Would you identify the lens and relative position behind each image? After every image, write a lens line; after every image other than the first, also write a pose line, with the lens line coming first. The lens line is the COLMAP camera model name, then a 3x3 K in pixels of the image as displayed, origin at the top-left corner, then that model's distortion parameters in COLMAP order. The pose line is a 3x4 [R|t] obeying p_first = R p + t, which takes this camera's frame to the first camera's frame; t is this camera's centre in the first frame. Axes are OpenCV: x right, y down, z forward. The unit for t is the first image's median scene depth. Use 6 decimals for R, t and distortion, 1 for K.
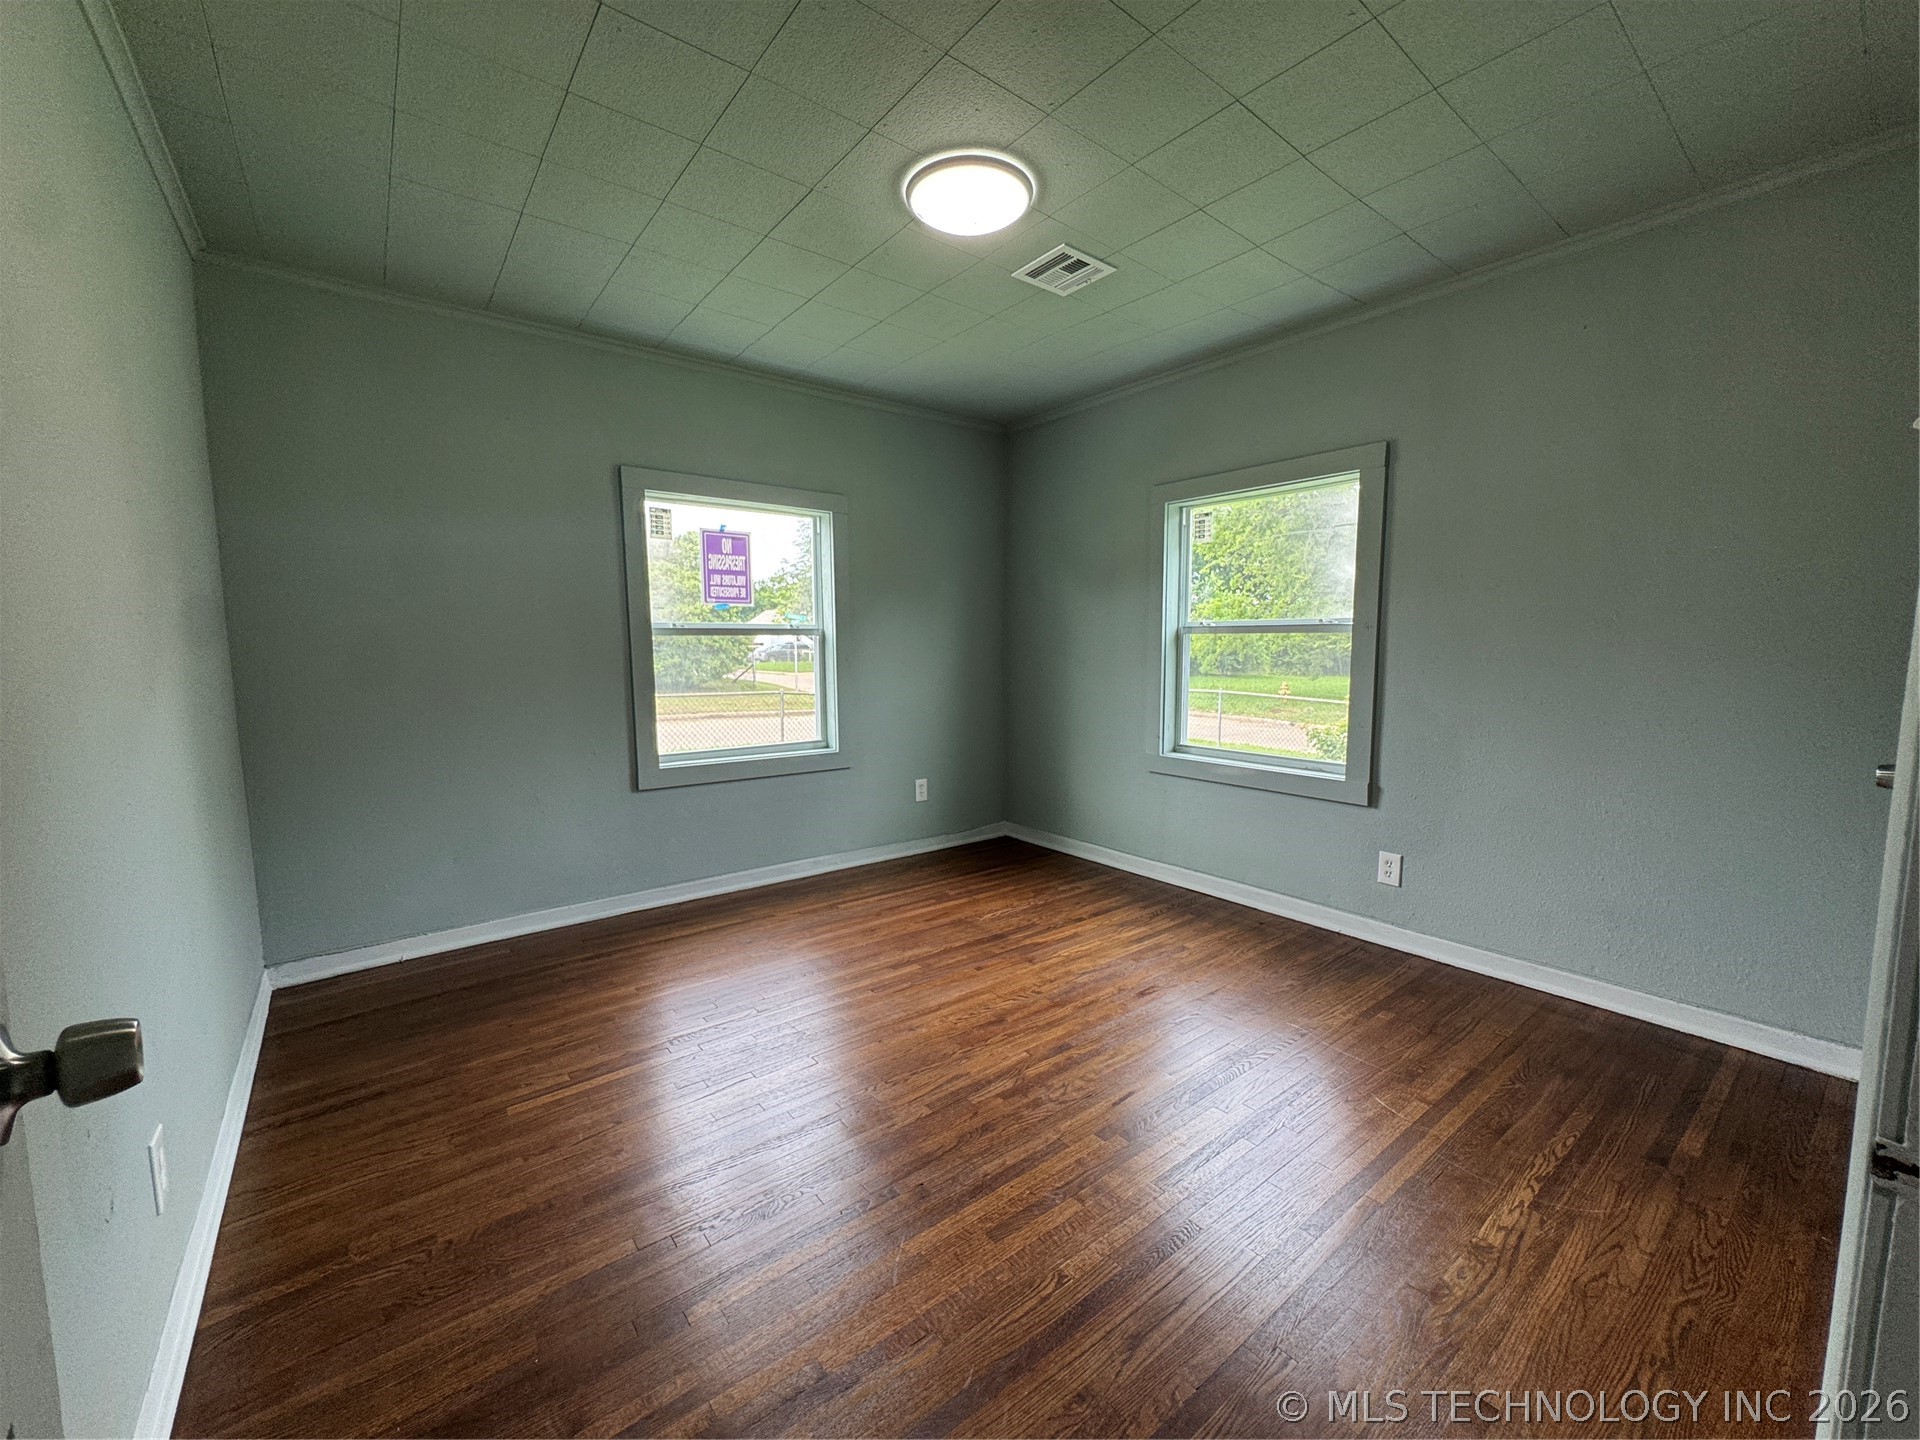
lens RADIAL K [[770.1, 0, 943.3], [0, 770.1, 717.9], [0, 0, 1]] dist [-0.003236, 0.001093]
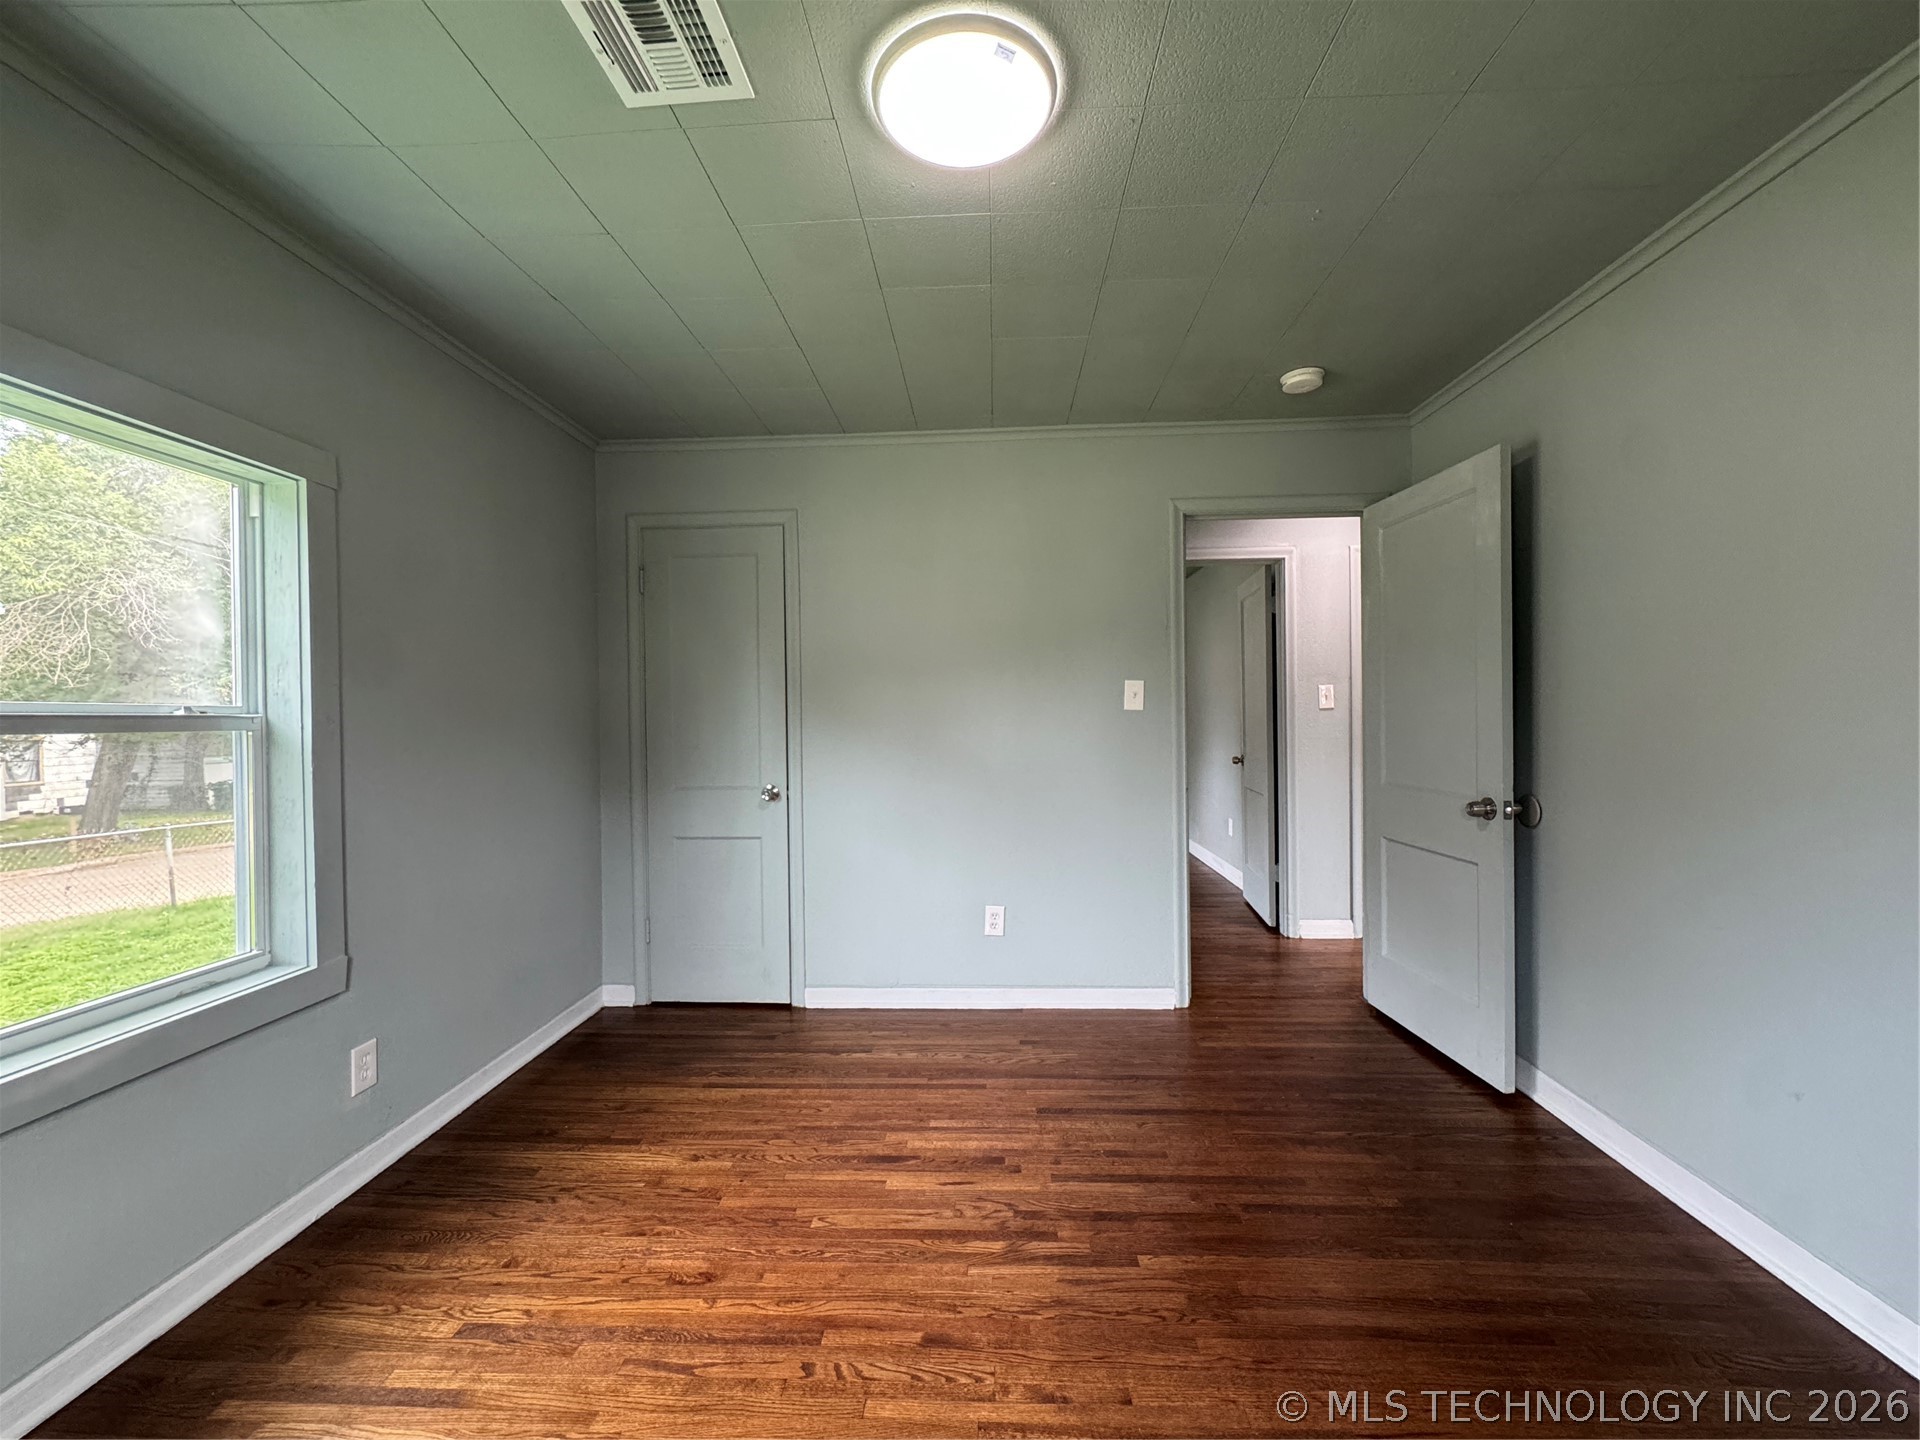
lens RADIAL K [[770.1, 0, 951.9], [0, 770.1, 721.8], [0, 0, 1]] dist [-0.003236, 0.001093]
pose [[-0.768846, 0.009797, 0.639359, -0.391551], [0.072297, 0.994803, 0.071695, -0.176298], [-0.635334, 0.101346, -0.765559, 1.603914]]
